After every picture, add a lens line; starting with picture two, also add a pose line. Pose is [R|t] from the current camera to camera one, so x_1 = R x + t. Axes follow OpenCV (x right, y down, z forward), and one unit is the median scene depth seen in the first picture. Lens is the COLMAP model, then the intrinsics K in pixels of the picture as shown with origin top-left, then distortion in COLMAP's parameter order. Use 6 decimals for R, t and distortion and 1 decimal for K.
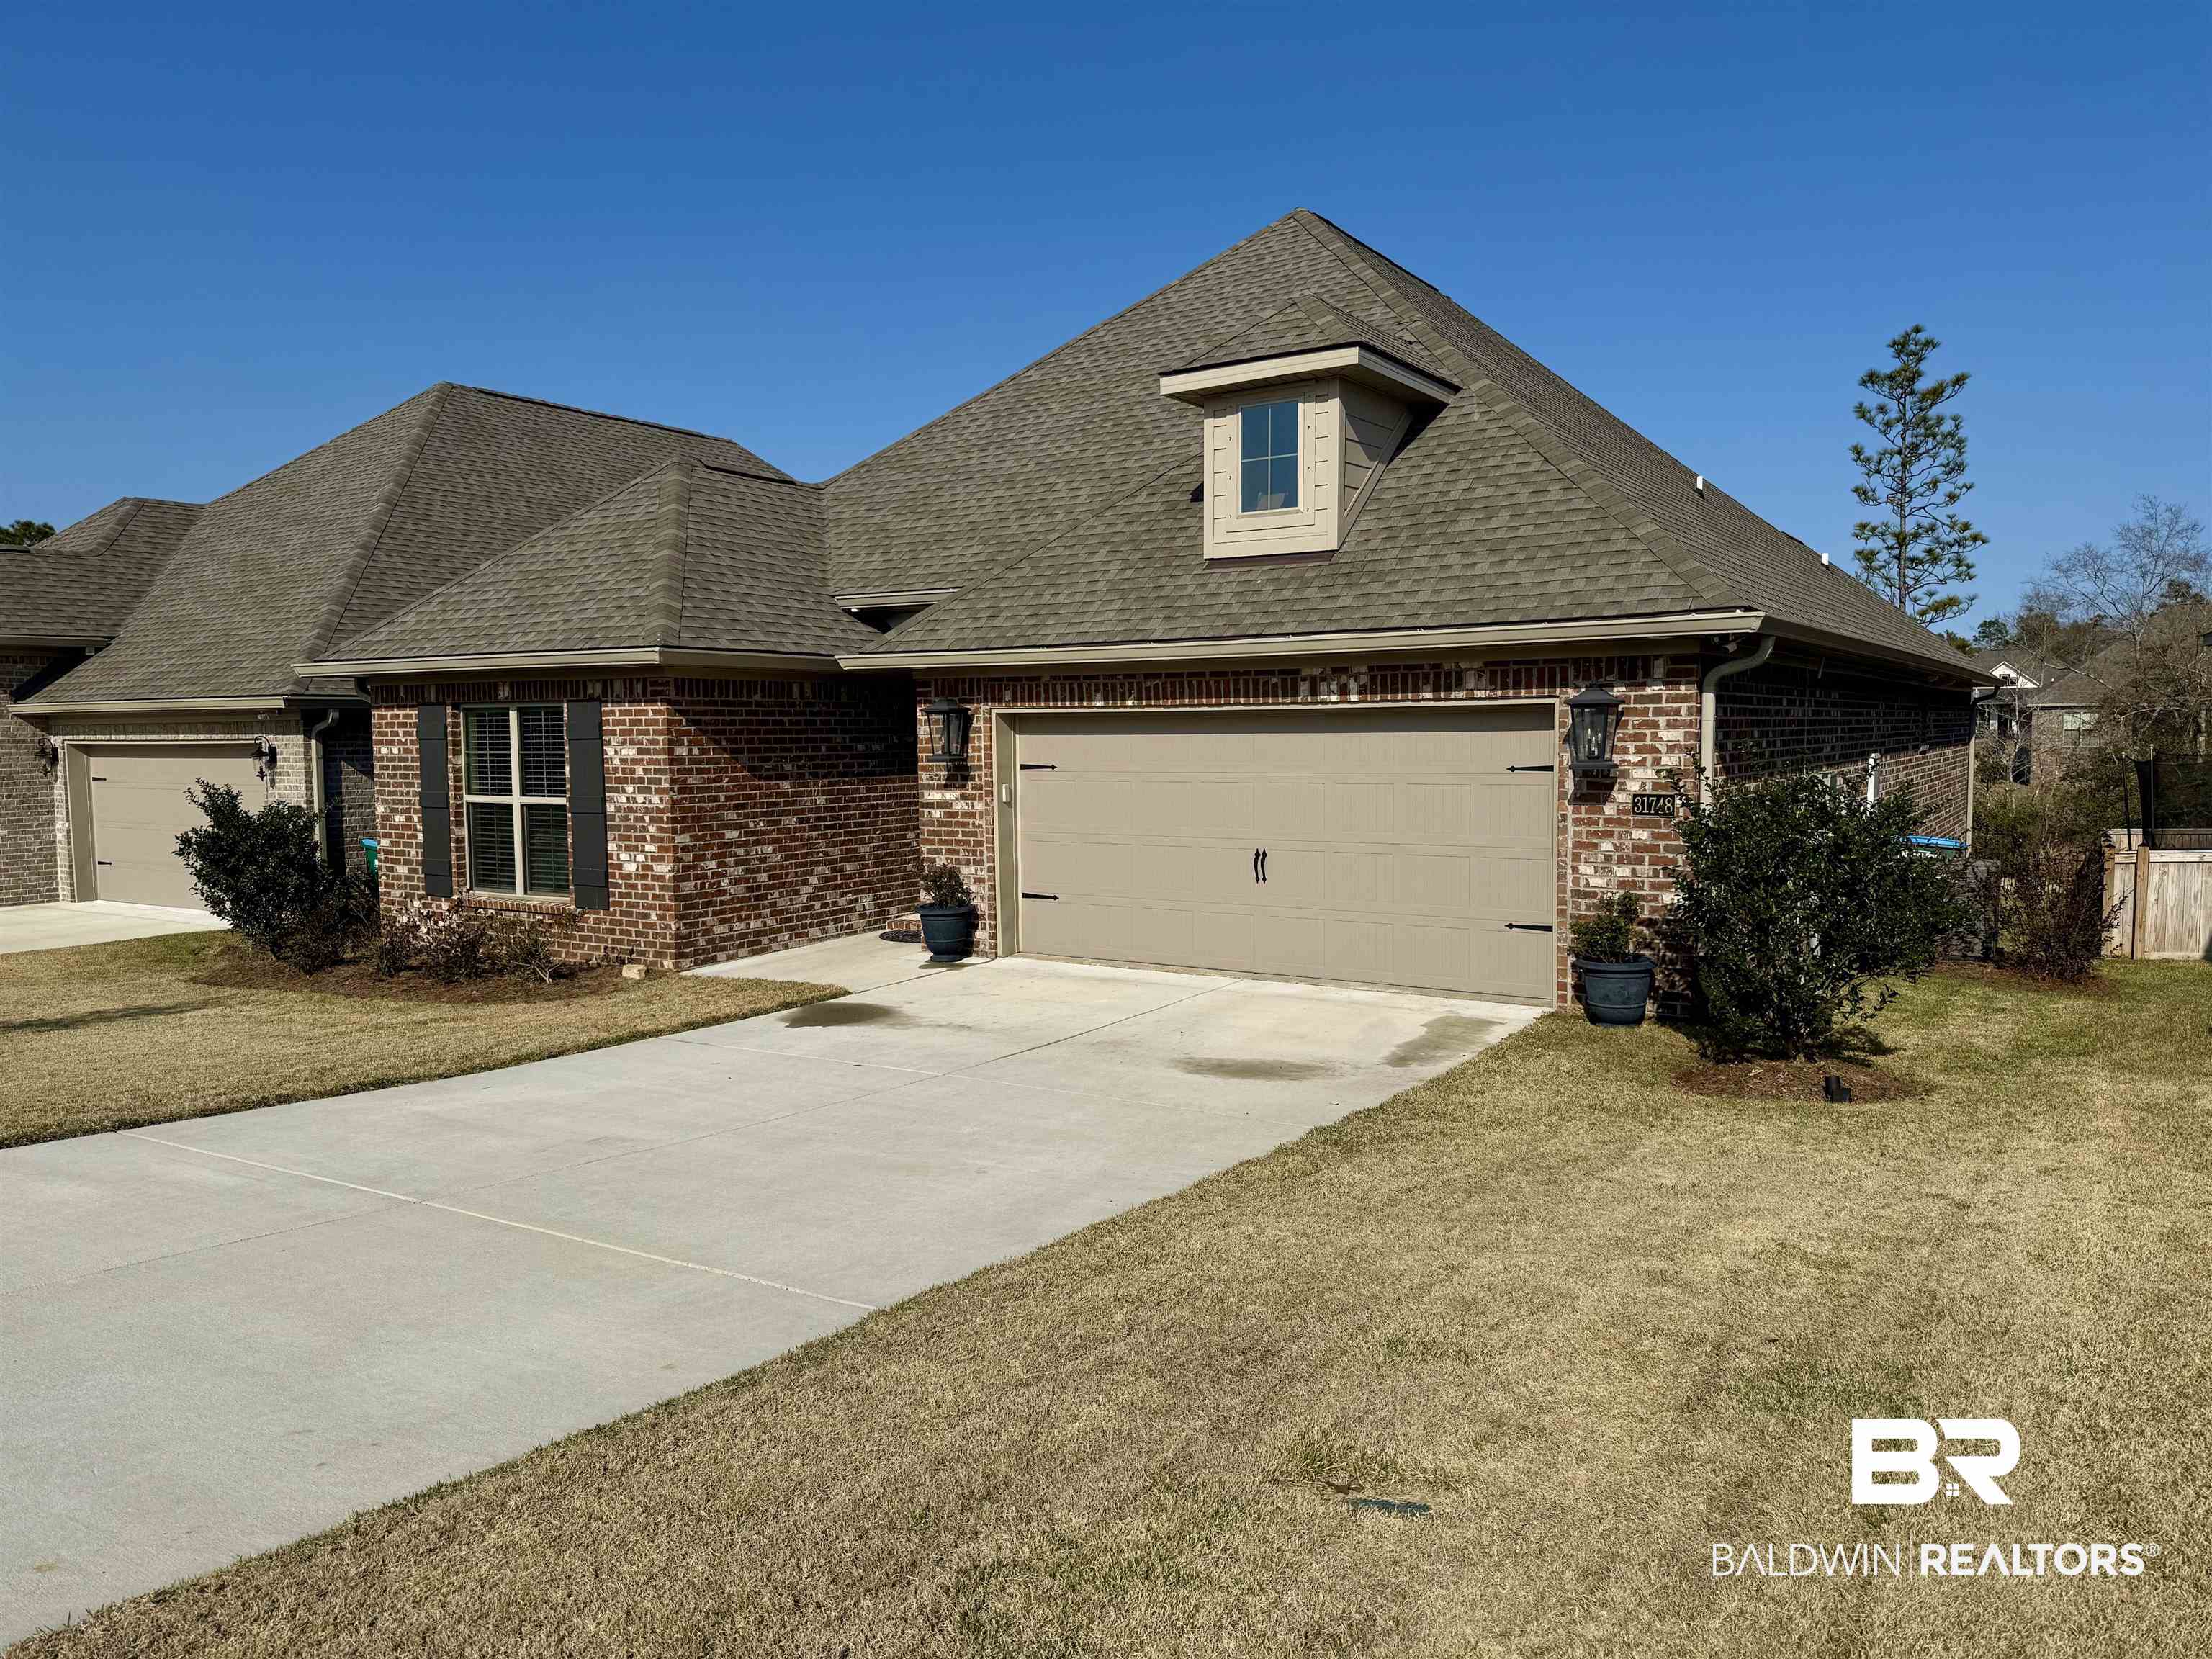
lens RADIAL K [[1565.2, 0, 1108.0], [0, 1565.2, 837.6], [0, 0, 1]] dist [0.068116, -0.003674]
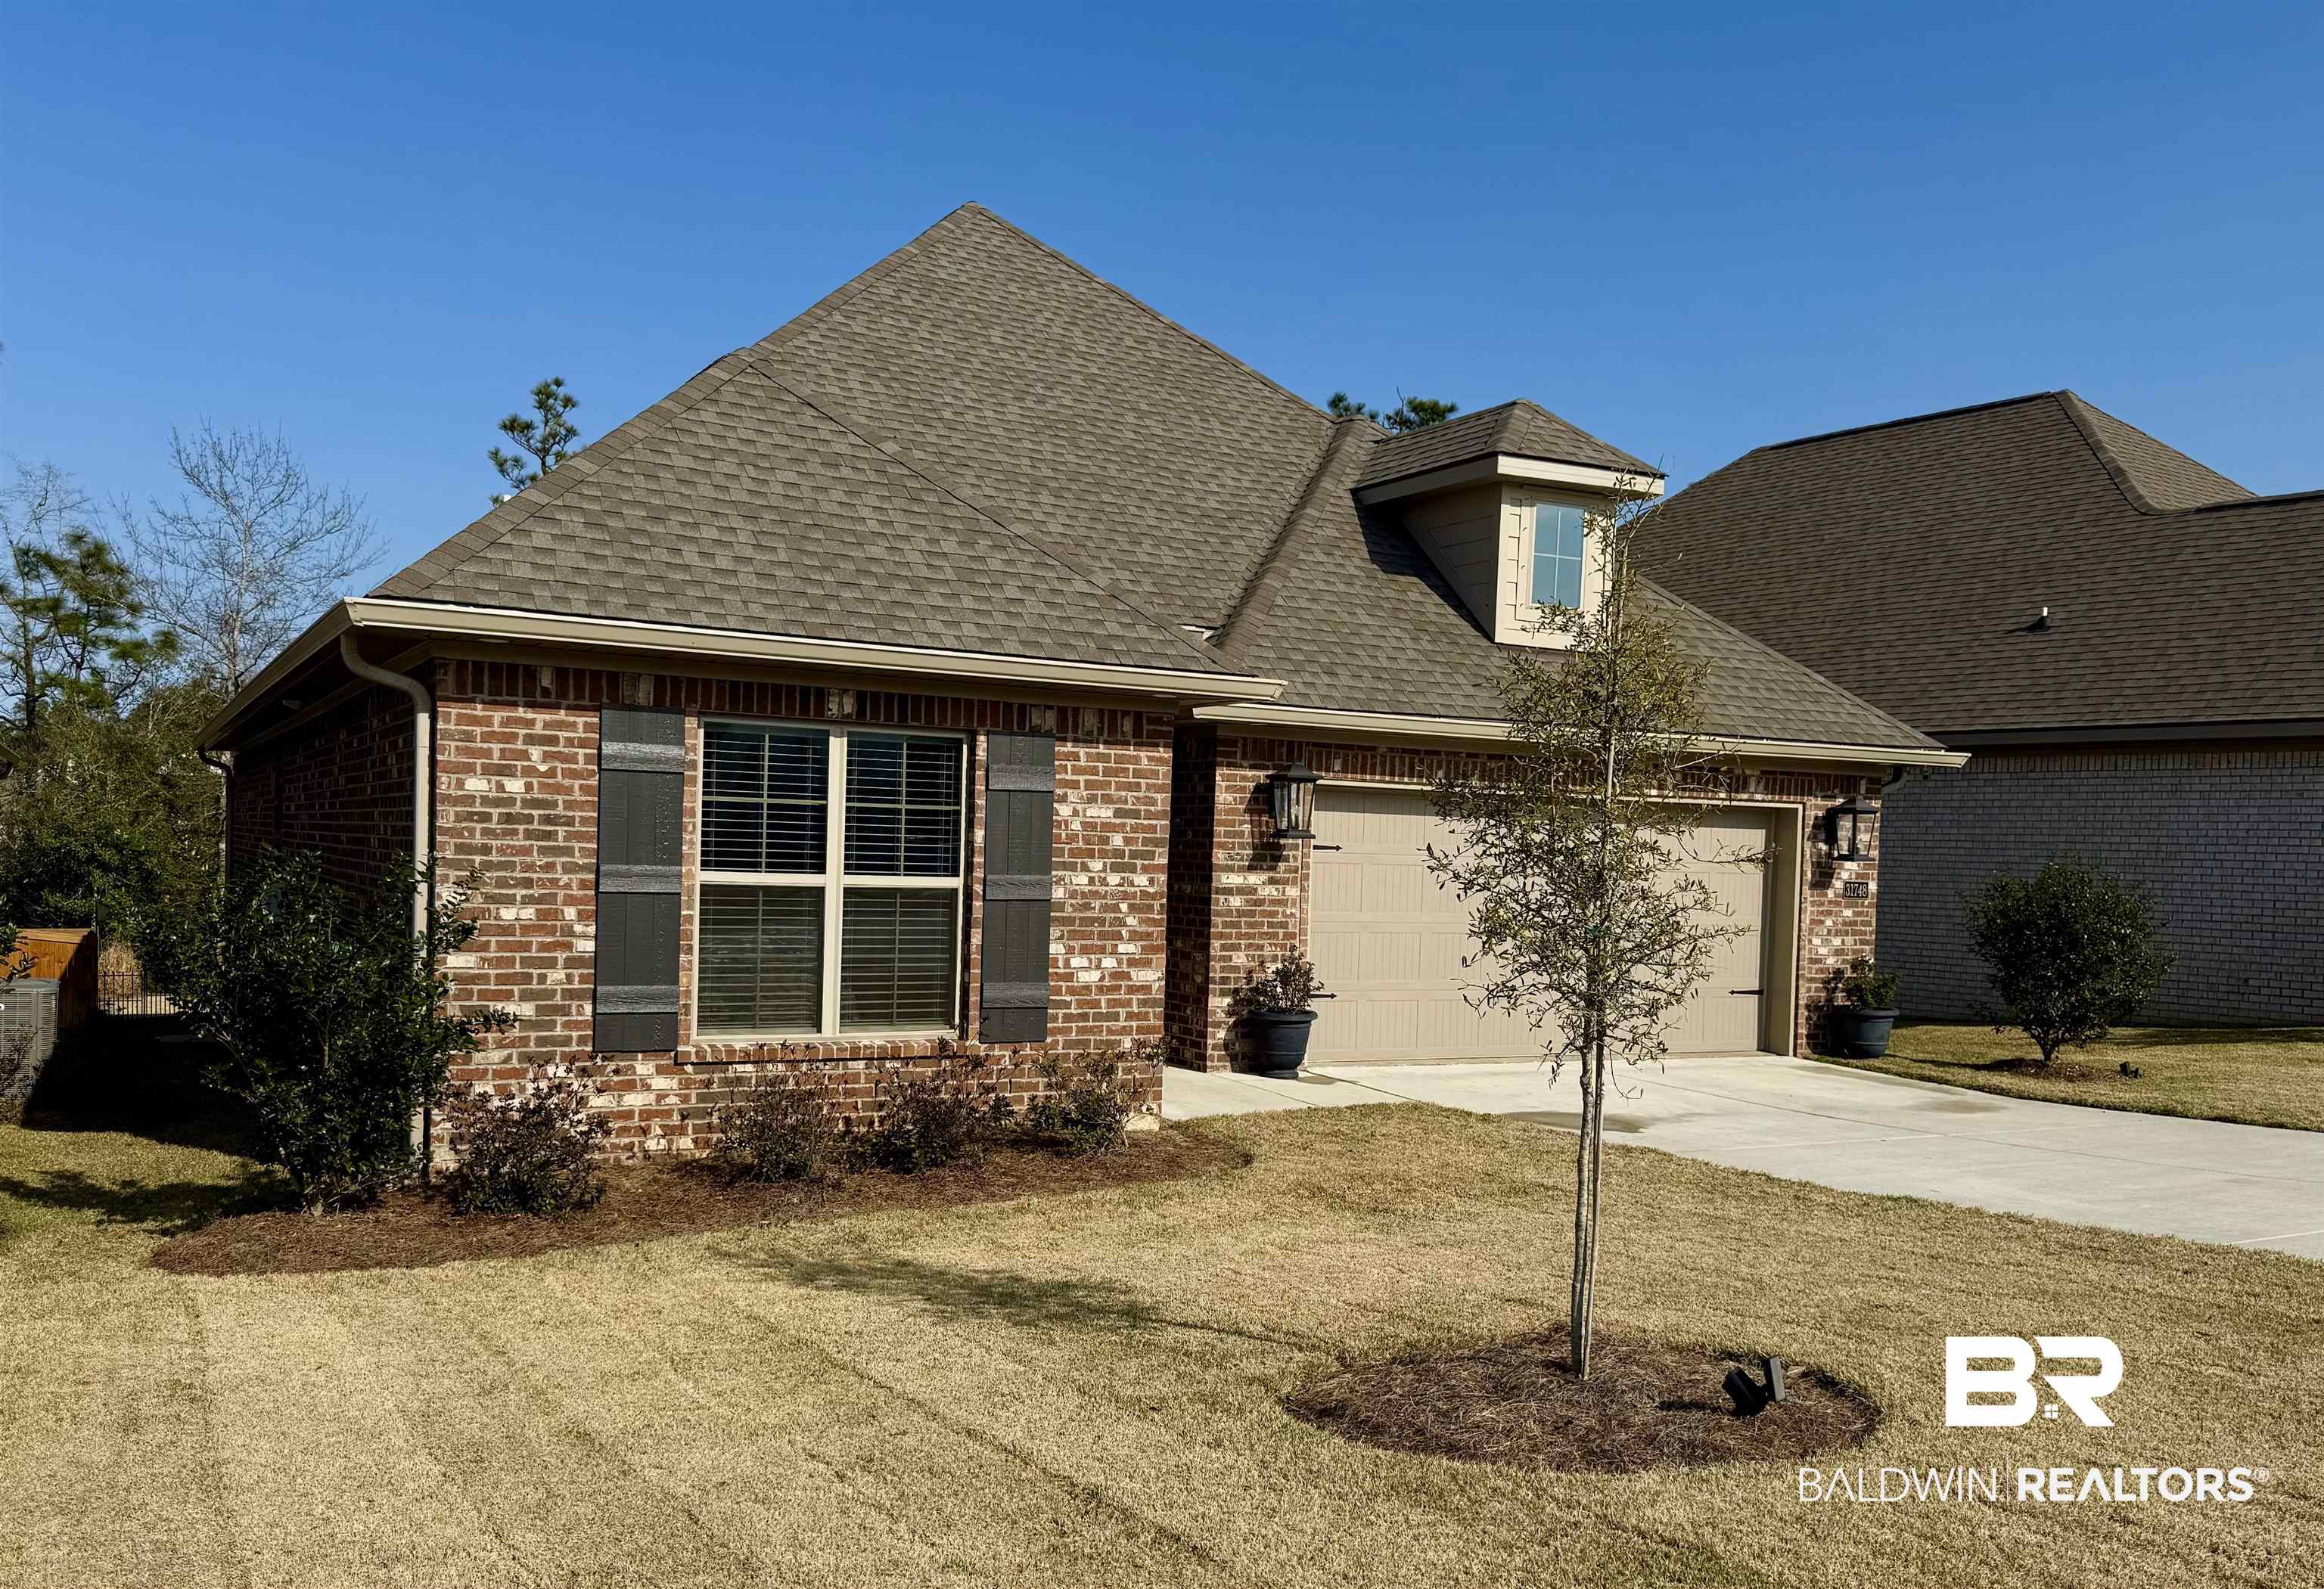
lens RADIAL K [[1982.5, 0, 1145.1], [0, 1982.5, 916.3], [0, 0, 1]] dist [0.058916, -0.001123]
pose [[0.481684, -0.006197, 0.876323, -1.064689], [0.023799, 0.999699, -0.006012, -0.002239], [-0.876022, 0.023752, 0.481686, 0.551891]]
